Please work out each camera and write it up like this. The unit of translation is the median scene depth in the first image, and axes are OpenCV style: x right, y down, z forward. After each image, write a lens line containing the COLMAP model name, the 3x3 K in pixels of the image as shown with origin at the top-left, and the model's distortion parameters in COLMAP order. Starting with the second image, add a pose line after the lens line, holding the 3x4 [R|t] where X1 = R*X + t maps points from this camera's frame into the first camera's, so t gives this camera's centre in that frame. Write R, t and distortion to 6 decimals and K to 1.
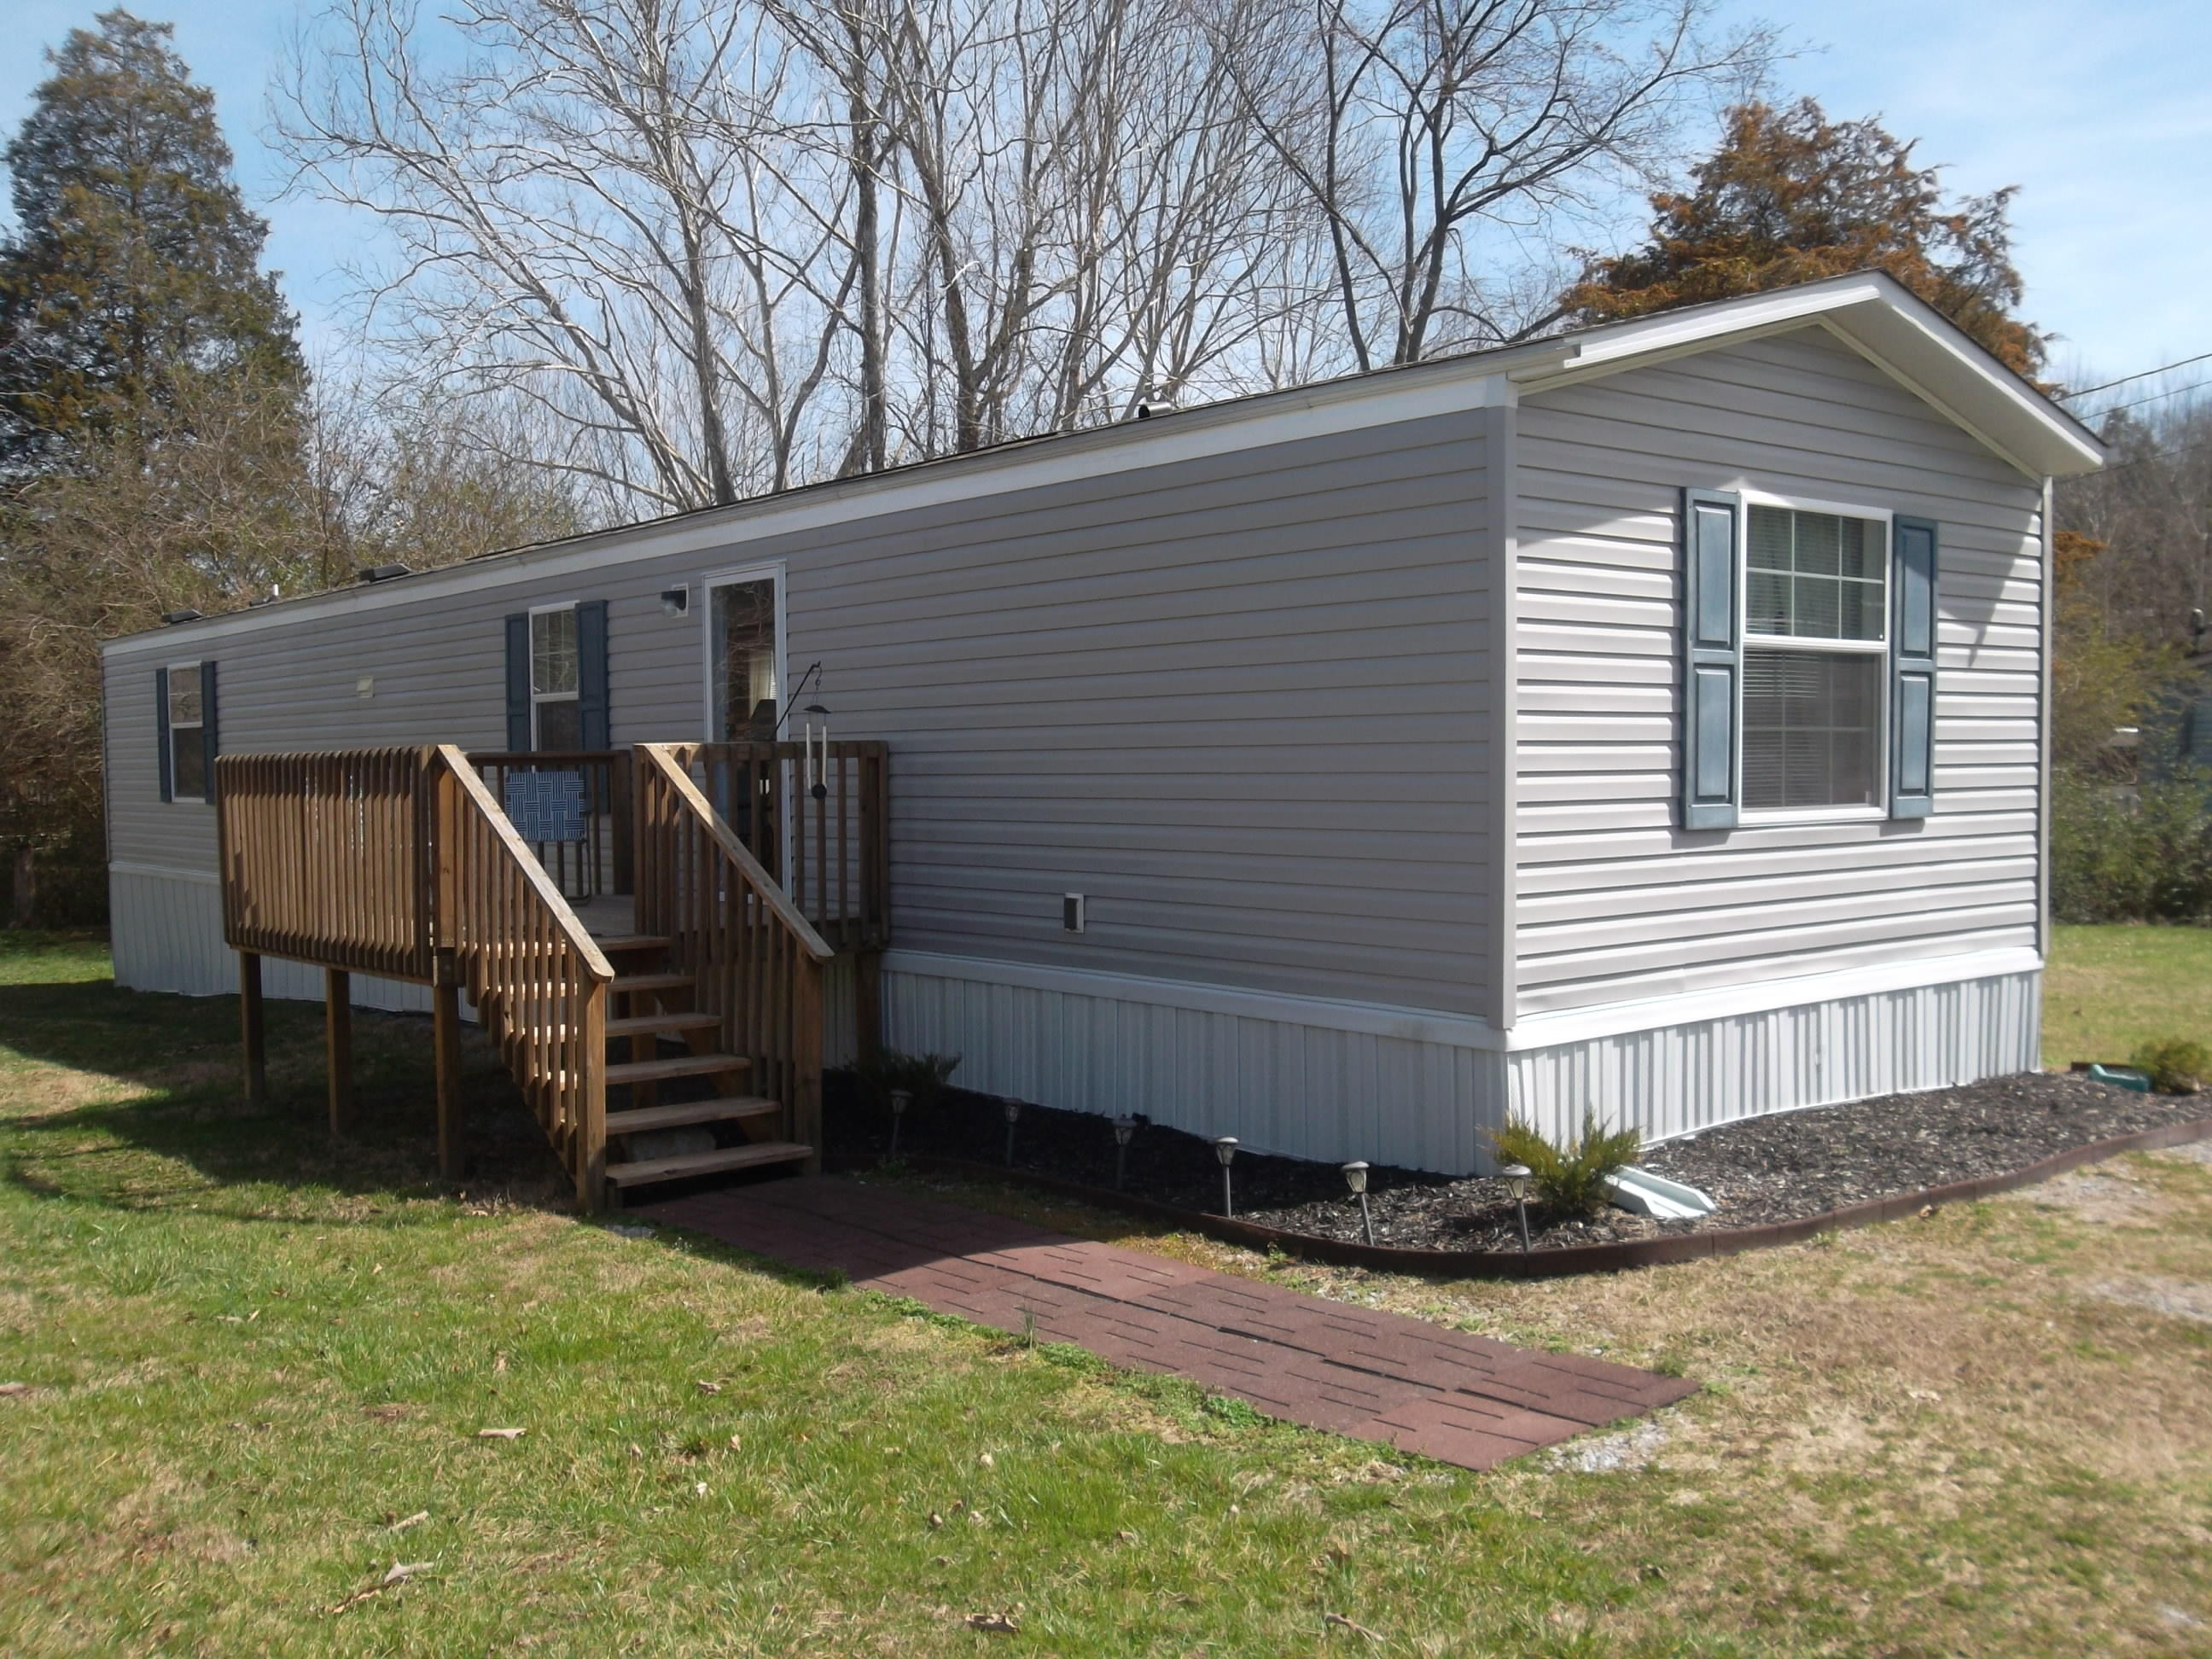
lens RADIAL K [[2040.3, 0, 1112.5], [0, 2040.3, 825.5], [0, 0, 1]] dist [-0.021537, 0.000000]
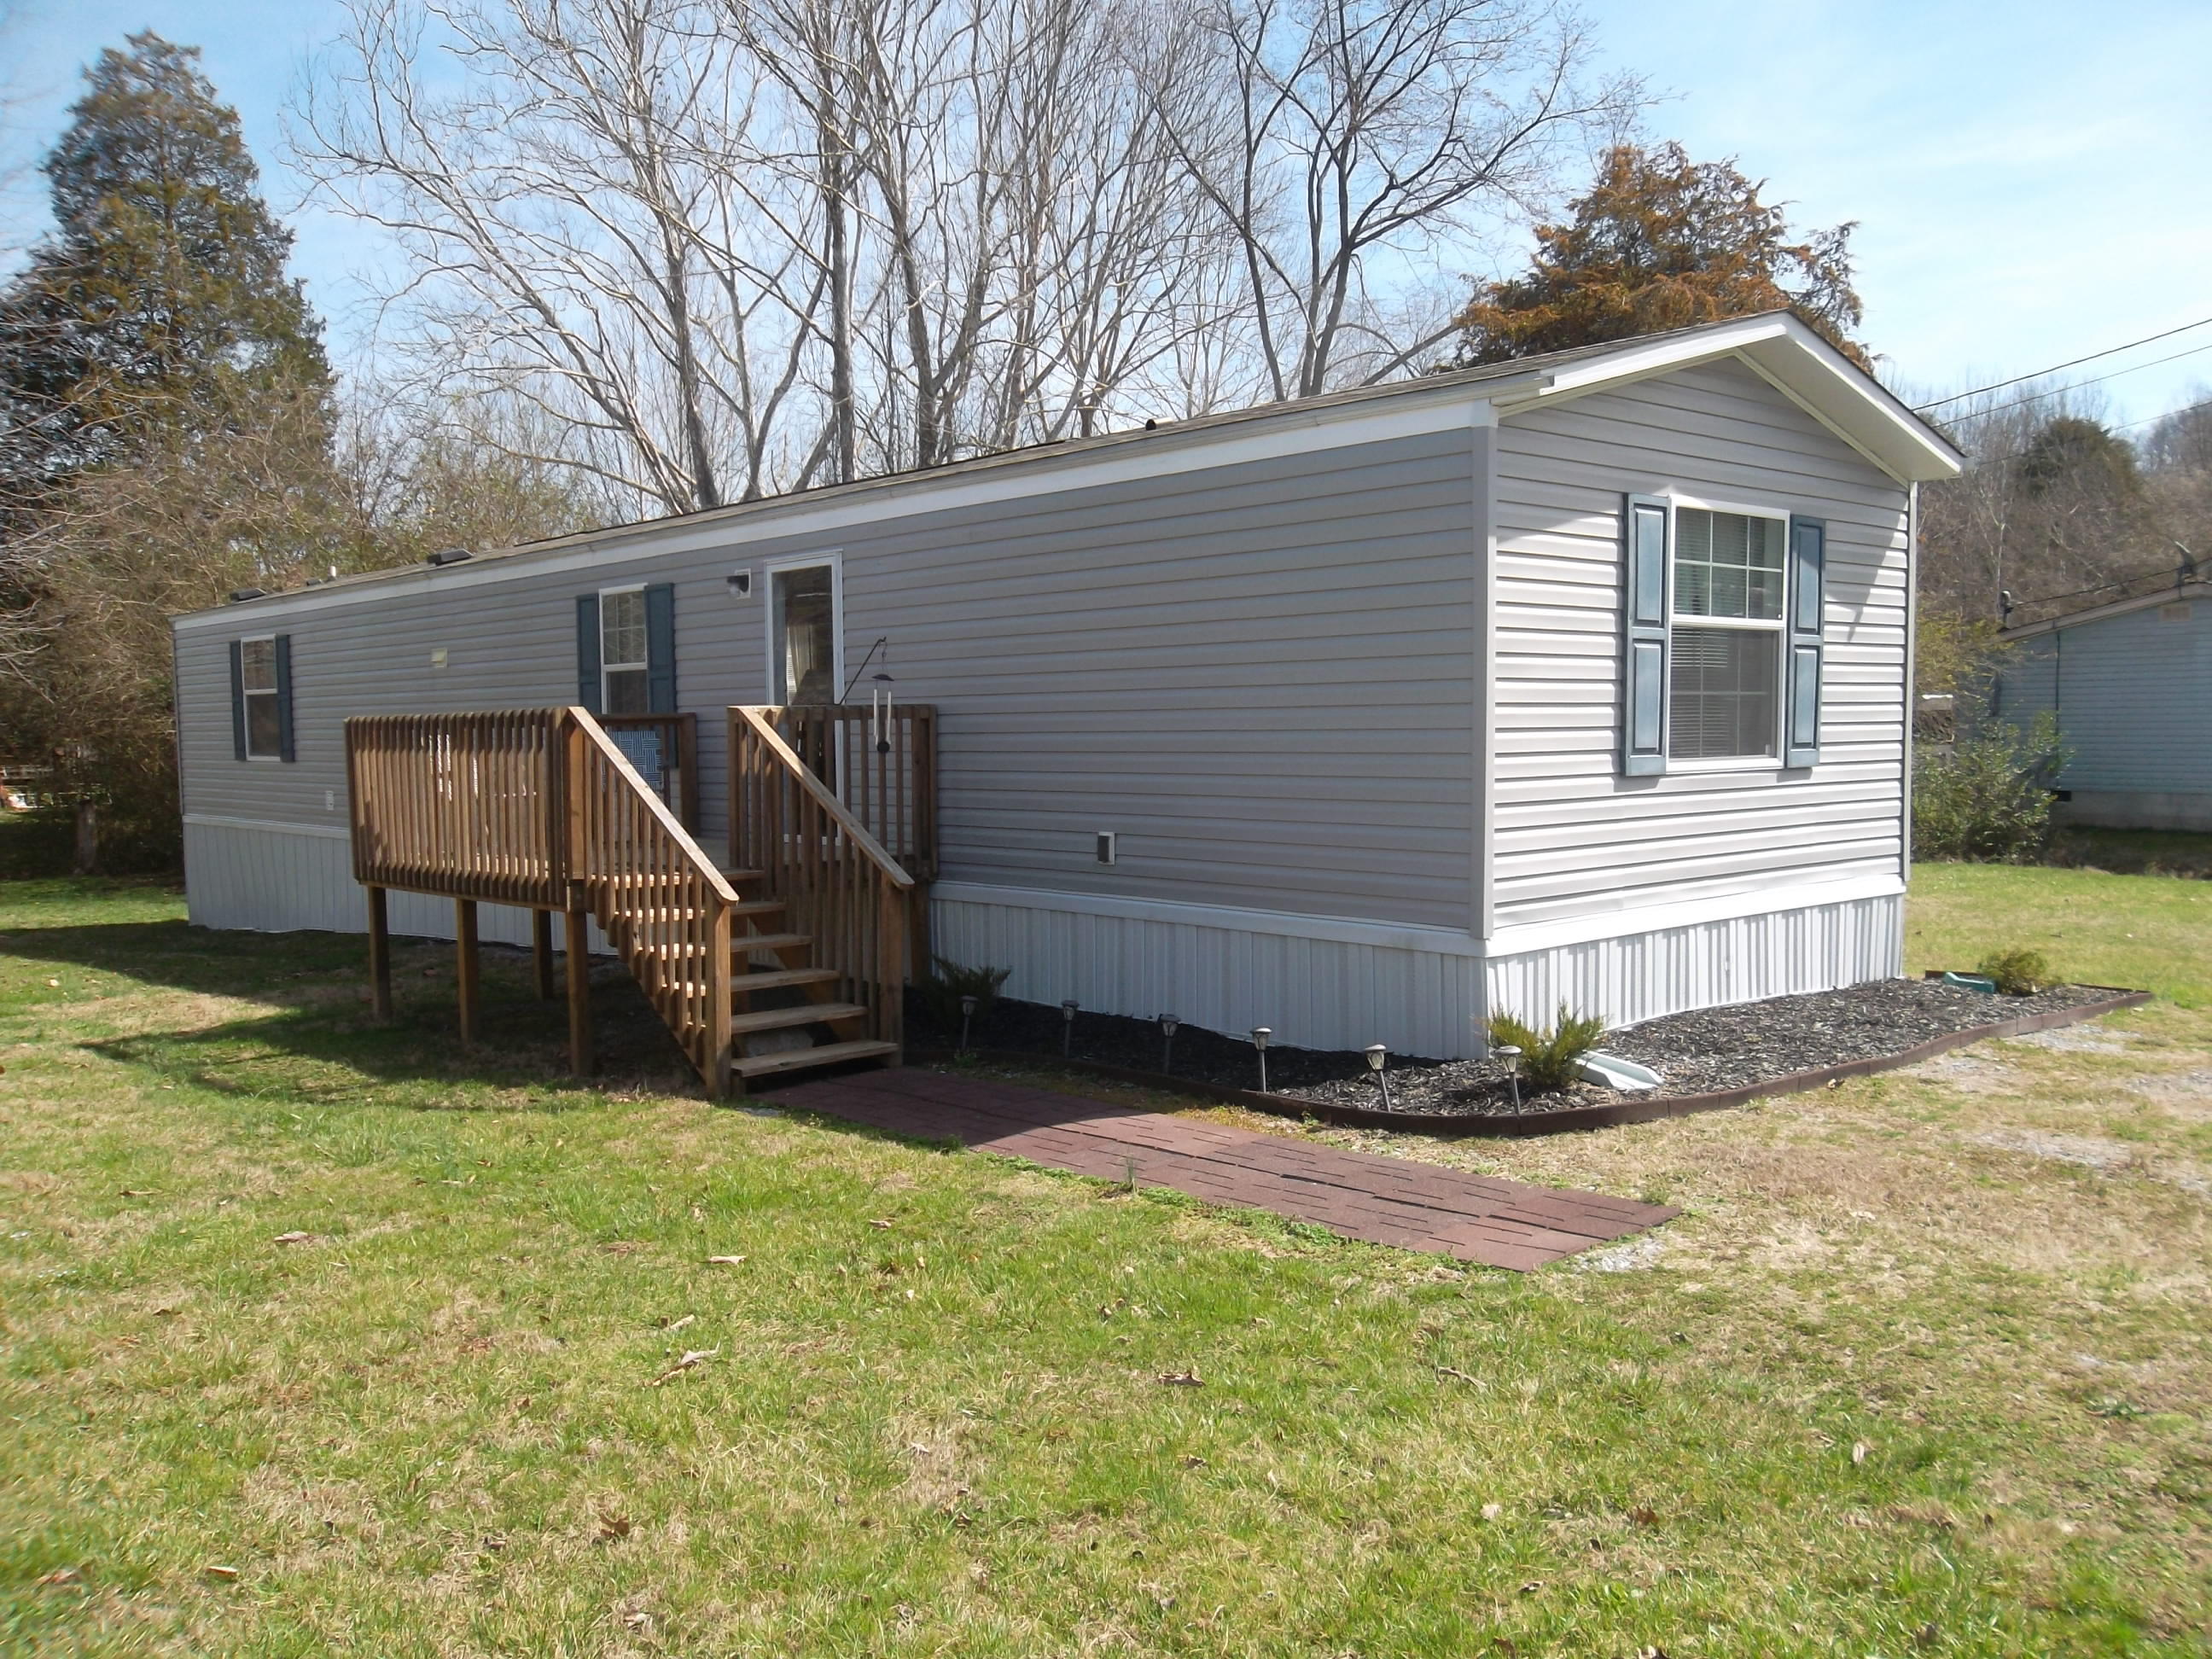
lens RADIAL K [[1811.5, 0, 1104.6], [0, 1811.5, 829.3], [0, 0, 1]] dist [0.015360, 0.001887]
pose [[0.999203, -0.002931, 0.039816, -0.067314], [0.001915, 0.999672, 0.025541, 0.005070], [-0.039877, -0.025444, 0.998881, -0.063932]]
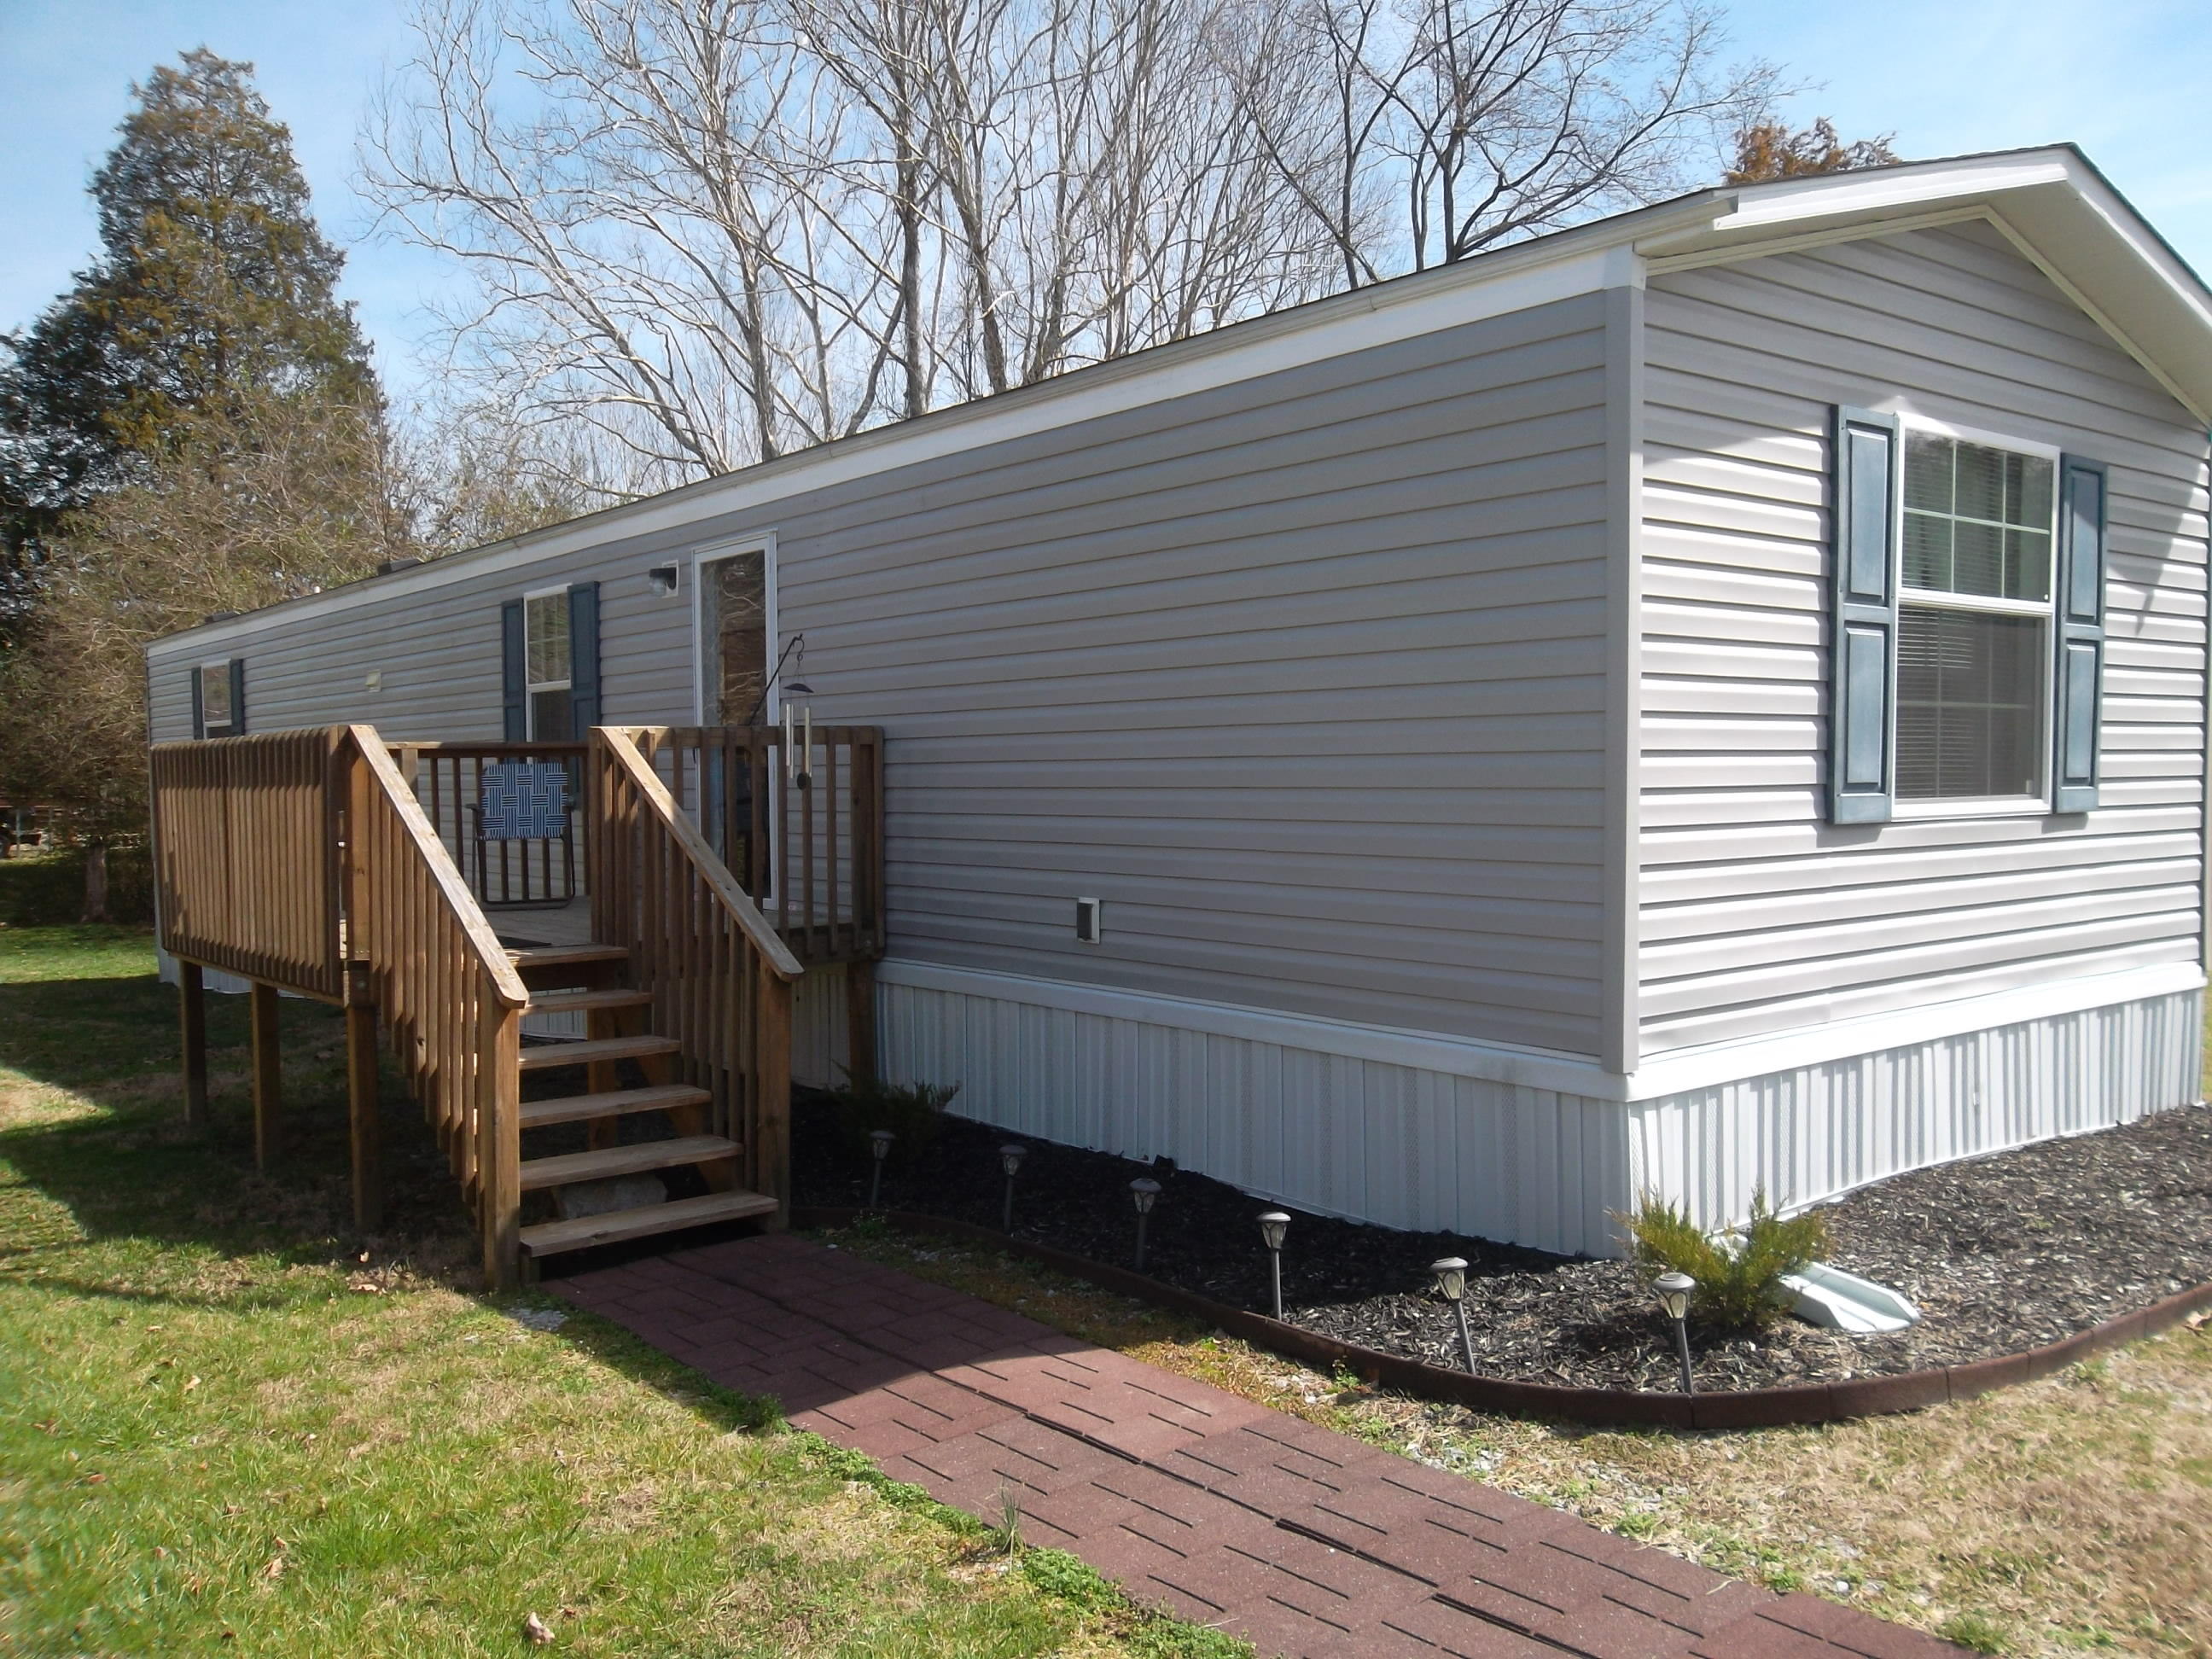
lens RADIAL K [[1811.5, 0, 1115.8], [0, 1811.5, 830.8], [0, 0, 1]] dist [0.015360, 0.001887]
pose [[0.999896, 0.001521, -0.014354, 0.003191], [-0.001498, 0.999998, 0.001605, 0.003698], [0.014357, -0.001584, 0.999896, 0.249179]]
